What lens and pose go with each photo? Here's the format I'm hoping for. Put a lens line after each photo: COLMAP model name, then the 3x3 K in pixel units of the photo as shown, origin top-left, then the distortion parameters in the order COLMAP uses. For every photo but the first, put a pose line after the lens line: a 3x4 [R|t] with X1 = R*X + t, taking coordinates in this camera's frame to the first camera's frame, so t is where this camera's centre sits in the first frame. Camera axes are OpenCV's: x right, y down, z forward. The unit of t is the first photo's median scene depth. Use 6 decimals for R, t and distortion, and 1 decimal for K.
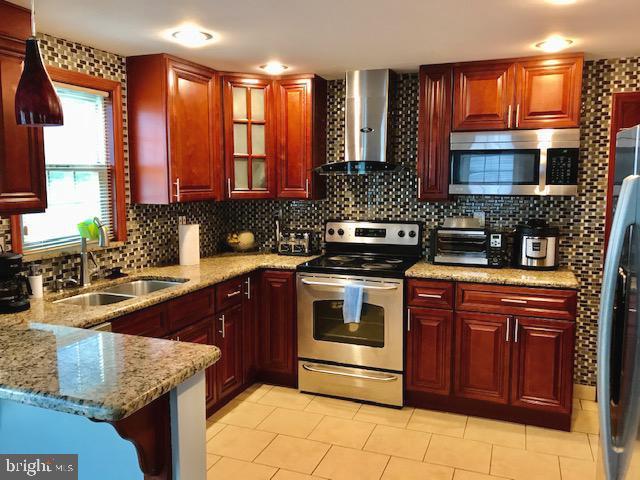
lens RADIAL K [[528.9, 0, 307.4], [0, 528.9, 234.2], [0, 0, 1]] dist [0.052994, -0.075746]
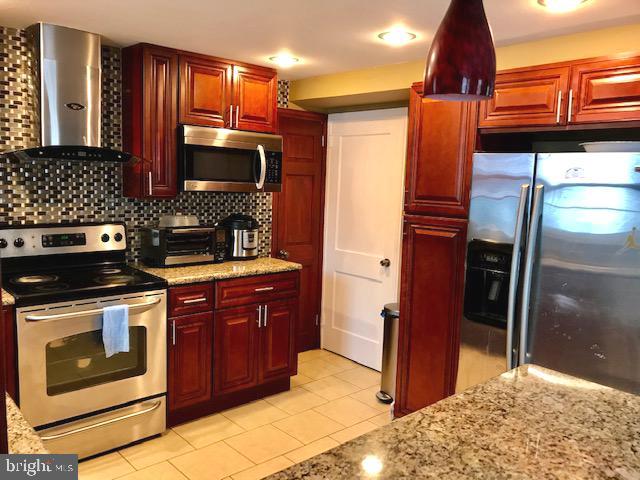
lens RADIAL K [[528.9, 0, 319.5], [0, 528.9, 240.2], [0, 0, 1]] dist [0.052994, -0.075746]
pose [[0.439707, -0.085790, 0.894035, -0.443228], [0.058938, 0.996038, 0.066592, -0.034273], [-0.896206, 0.023411, 0.443021, 0.348198]]
